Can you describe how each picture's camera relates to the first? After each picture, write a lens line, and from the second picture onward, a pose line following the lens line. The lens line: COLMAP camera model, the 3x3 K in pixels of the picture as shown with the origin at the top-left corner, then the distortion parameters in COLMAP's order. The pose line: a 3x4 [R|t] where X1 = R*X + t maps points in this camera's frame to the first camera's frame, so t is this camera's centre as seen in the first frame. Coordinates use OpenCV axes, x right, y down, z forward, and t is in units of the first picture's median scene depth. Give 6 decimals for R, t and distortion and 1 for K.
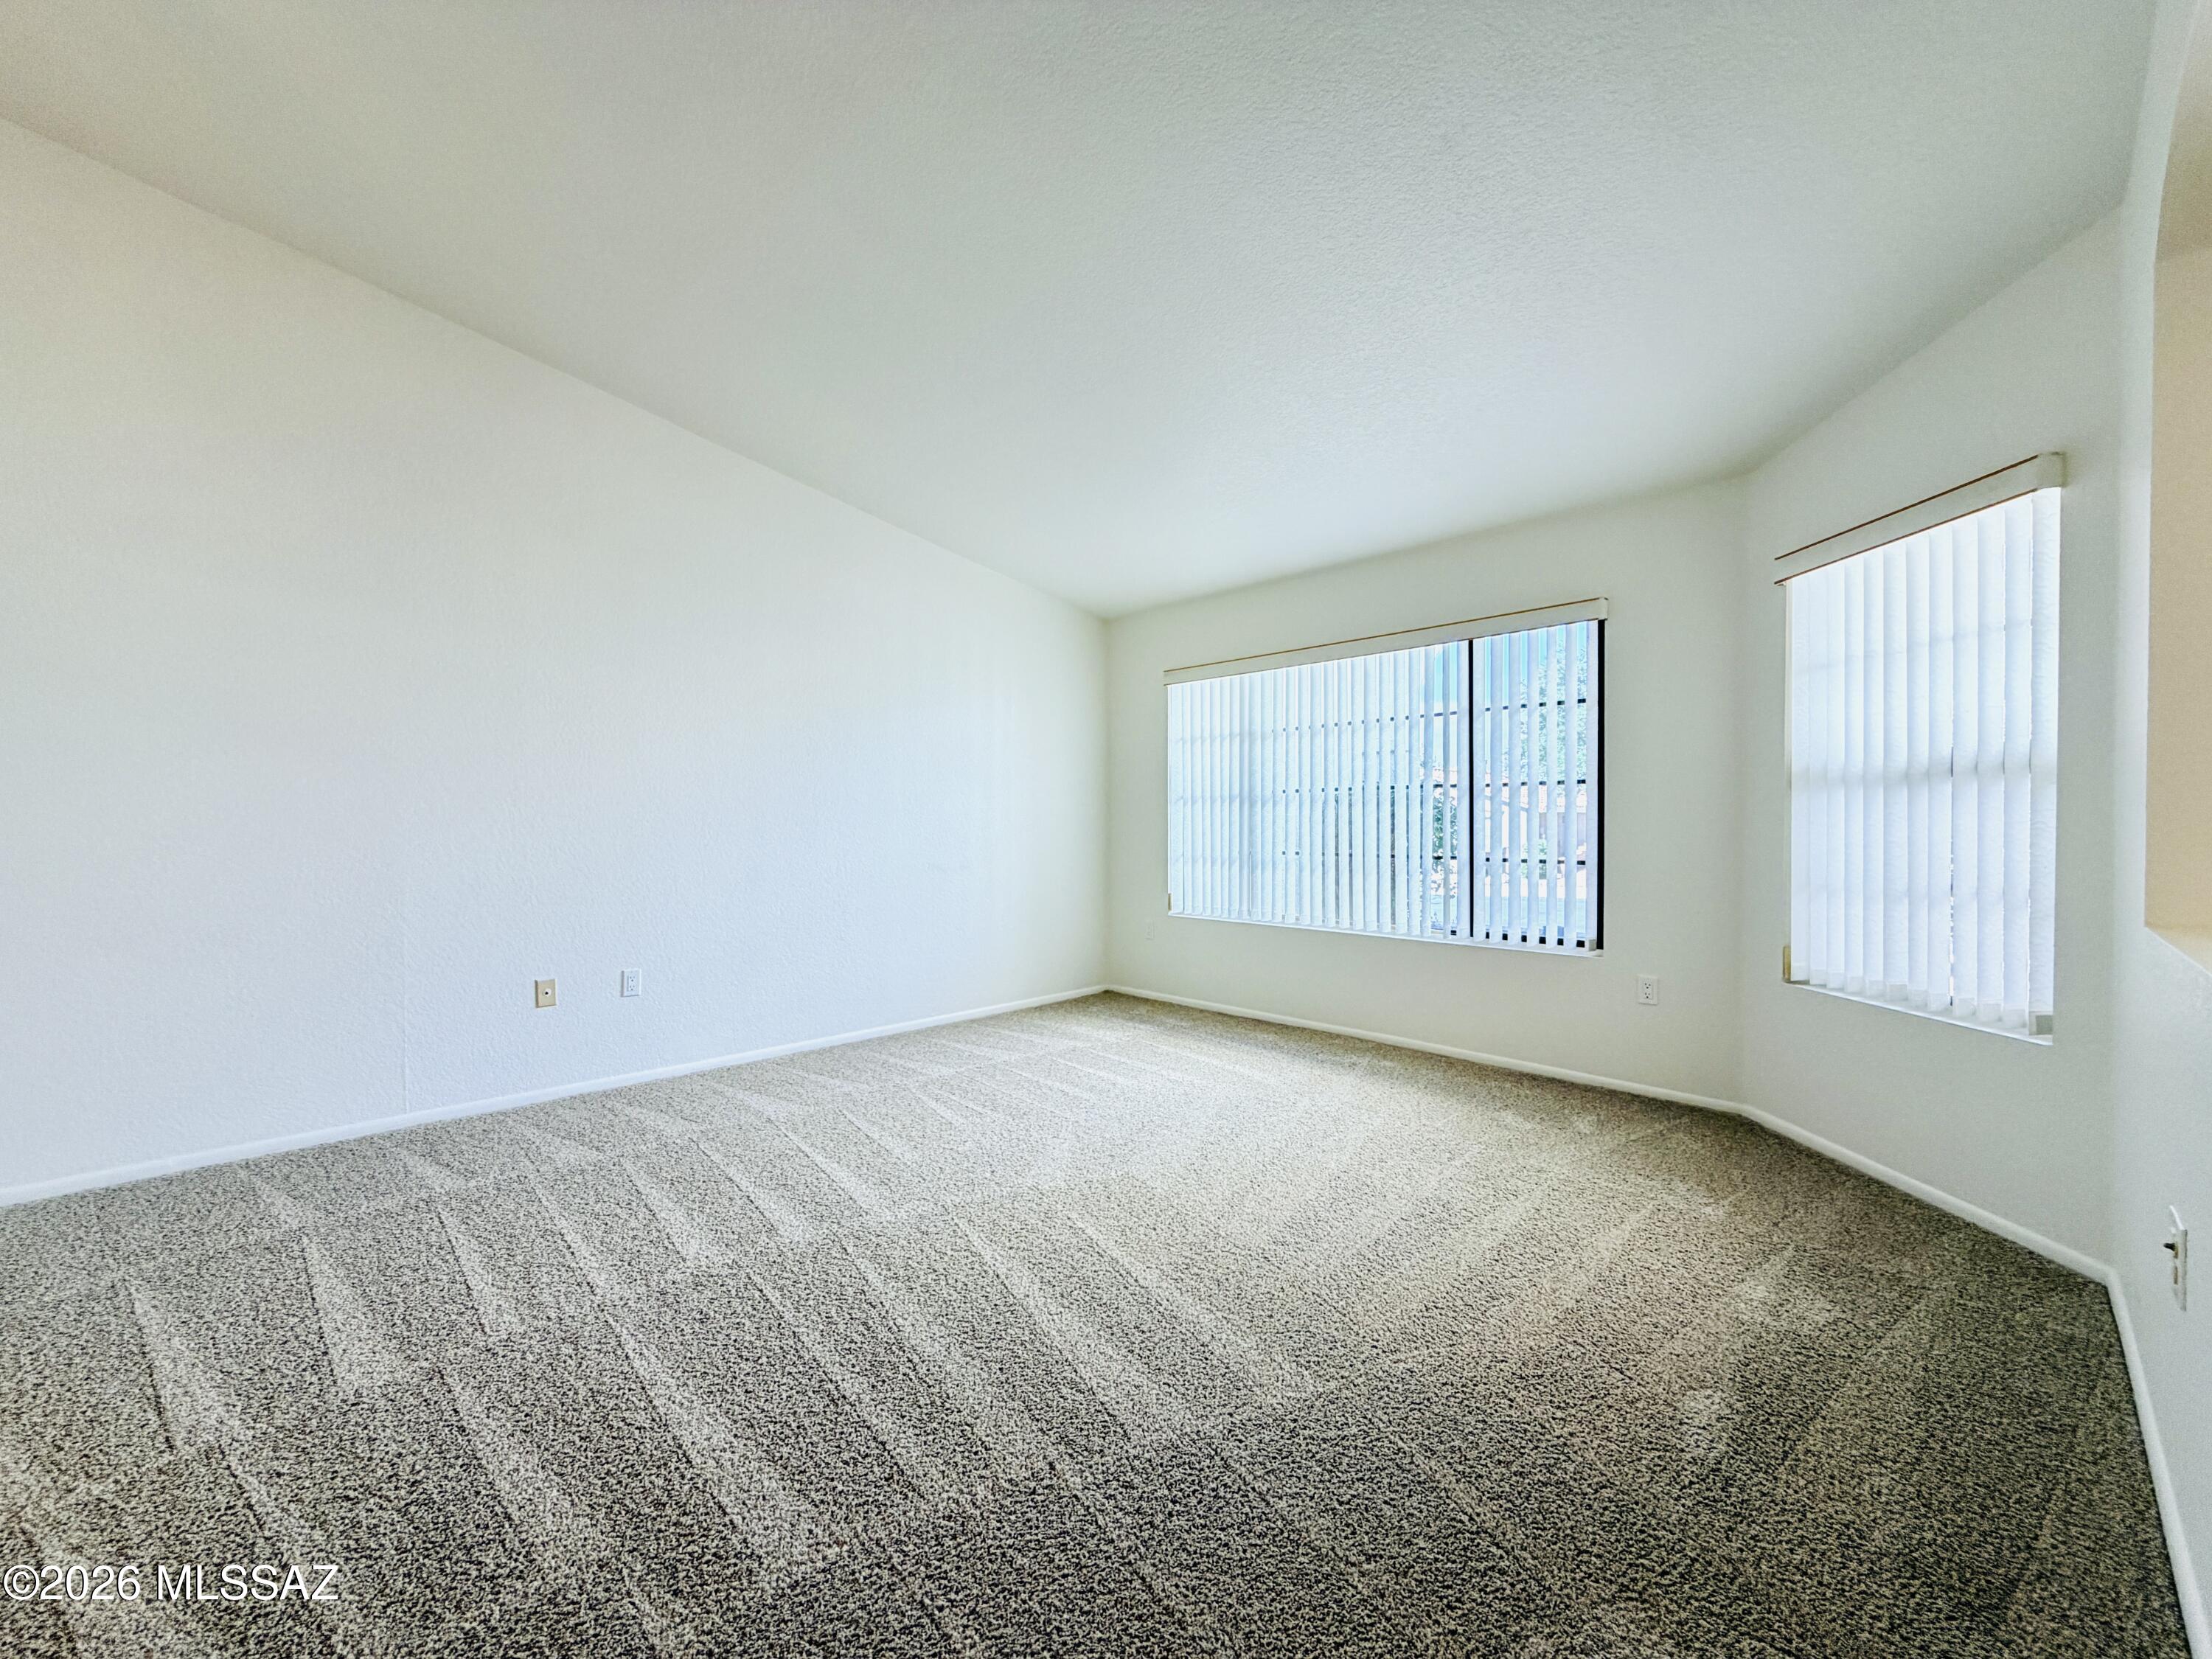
lens RADIAL K [[911.3, 0, 1104.0], [0, 911.3, 826.1], [0, 0, 1]] dist [0.000269, -0.000145]
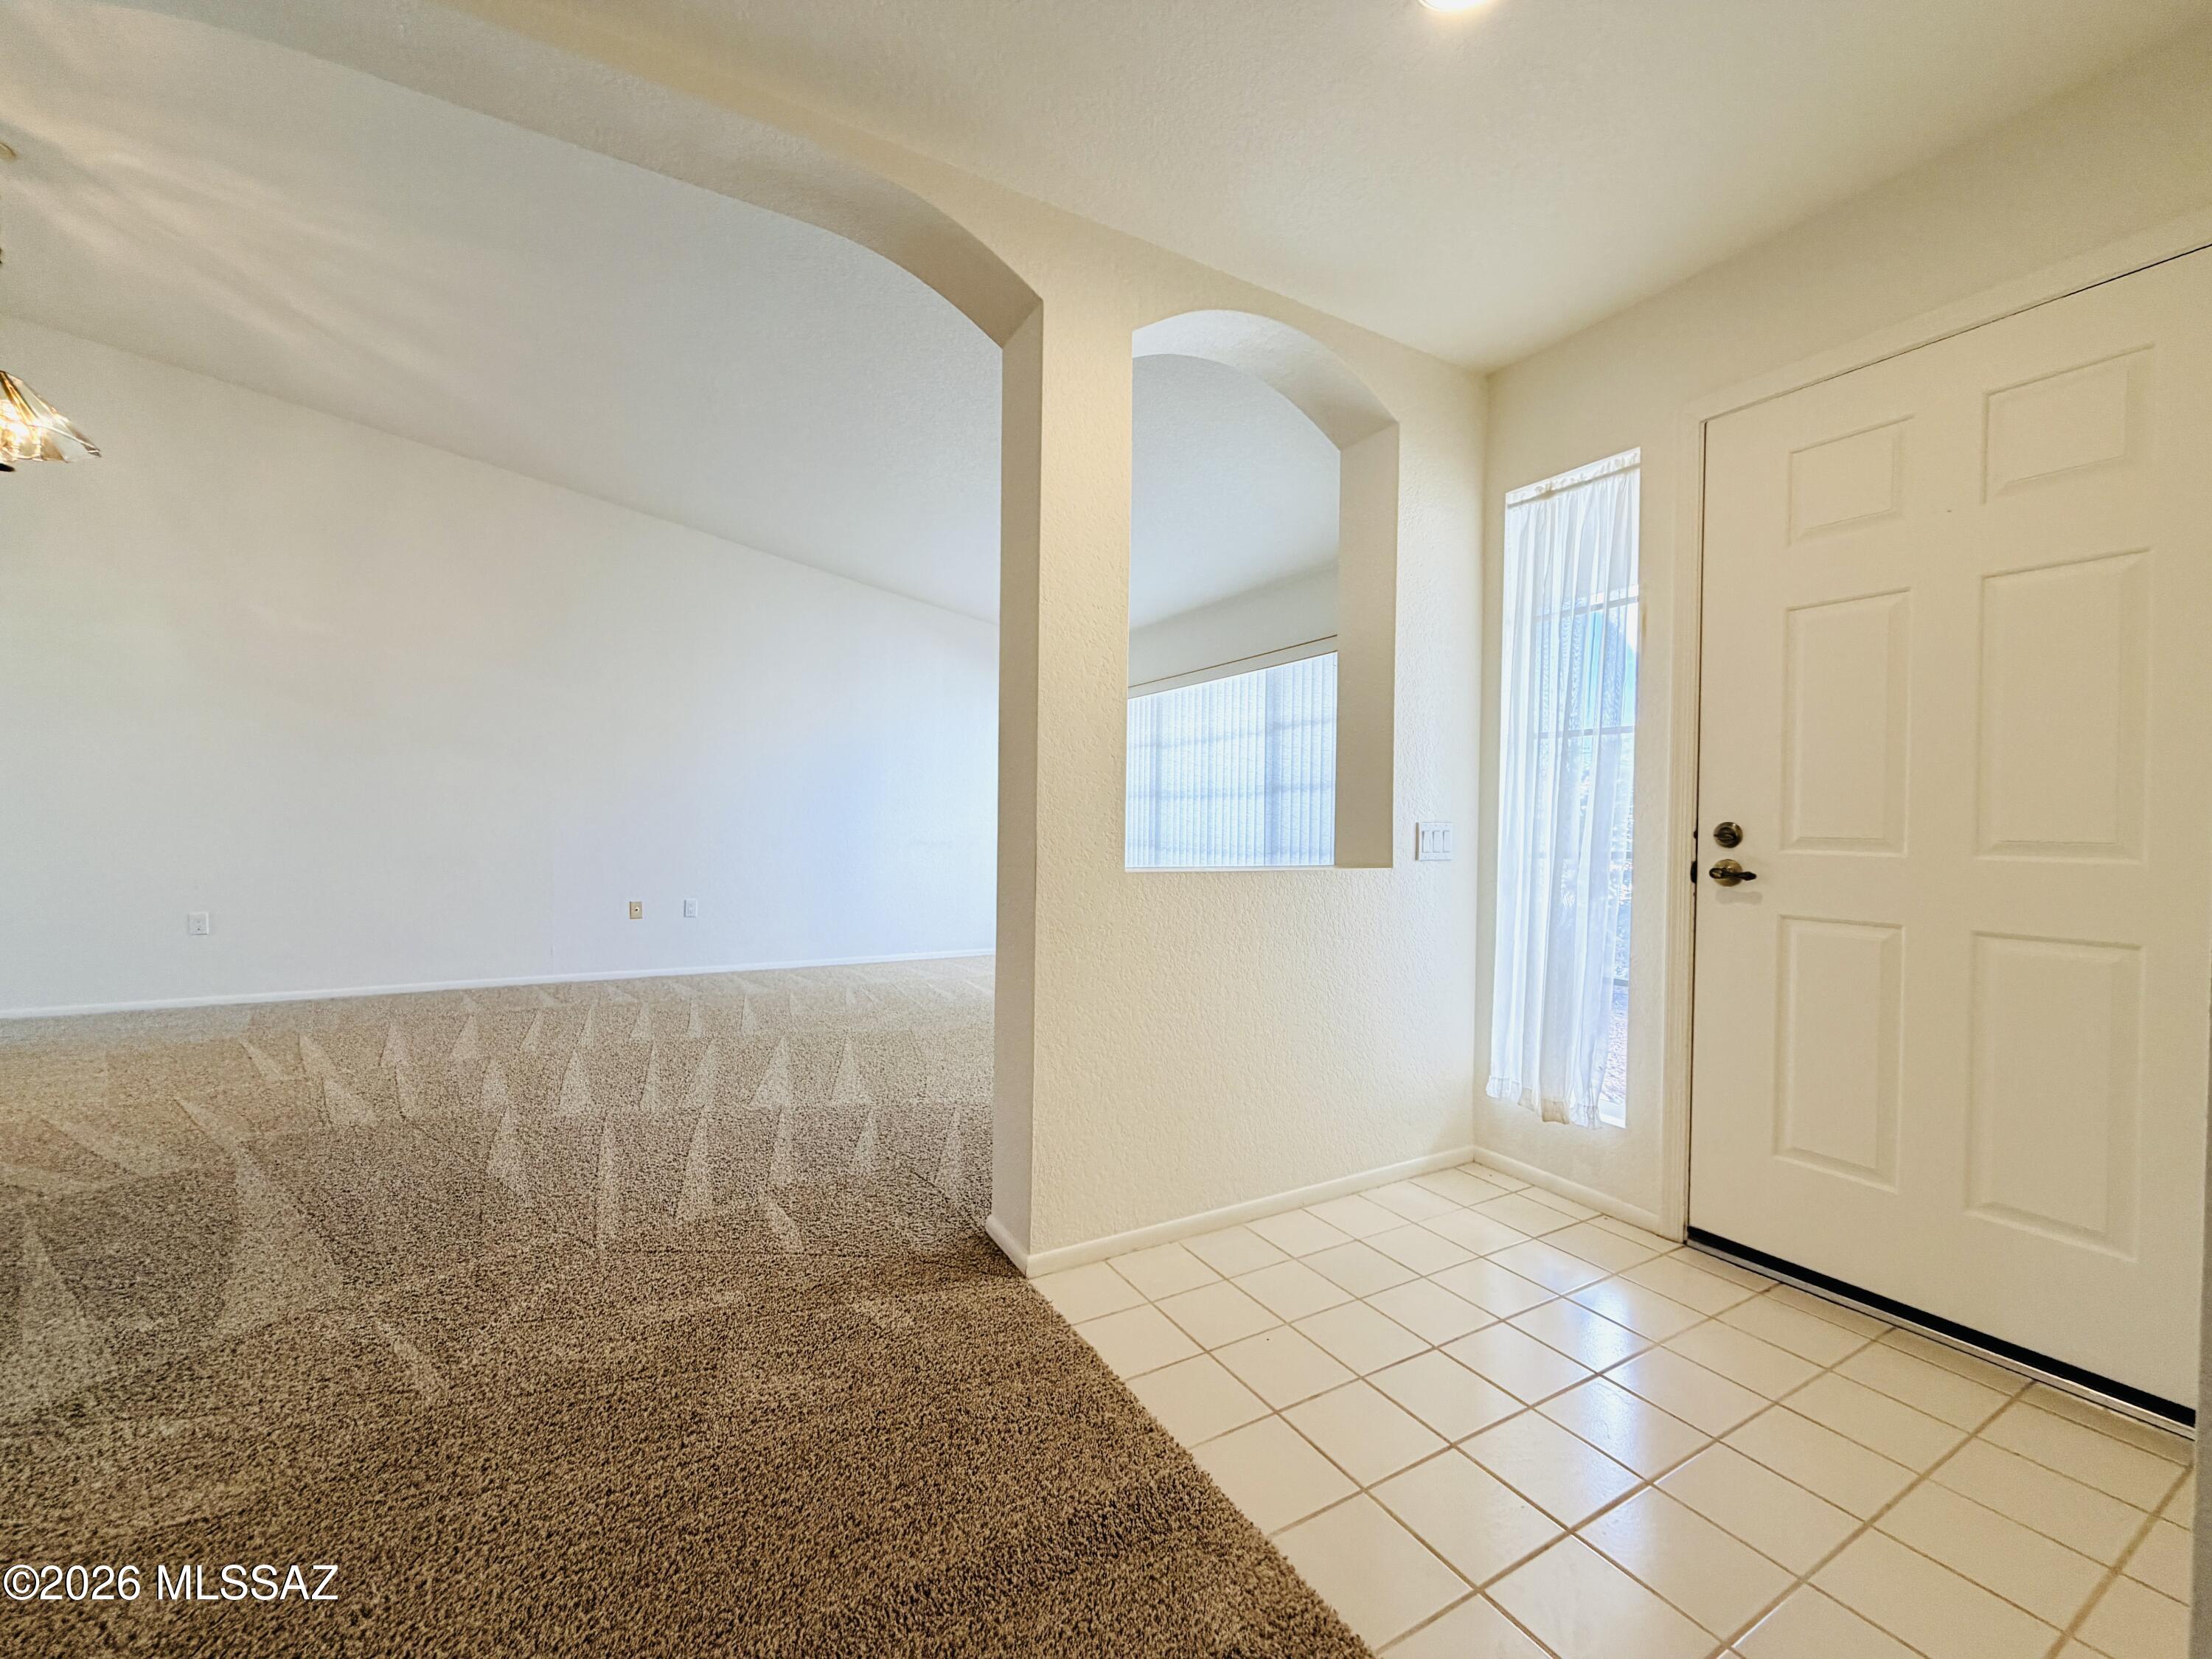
lens RADIAL K [[911.3, 0, 1104.0], [0, 911.3, 826.1], [0, 0, 1]] dist [0.000269, -0.000145]
pose [[0.967932, 0.012790, -0.250885, 0.577298], [-0.011216, 0.999907, 0.007703, 0.014921], [0.250960, -0.004643, 0.967986, -0.337521]]
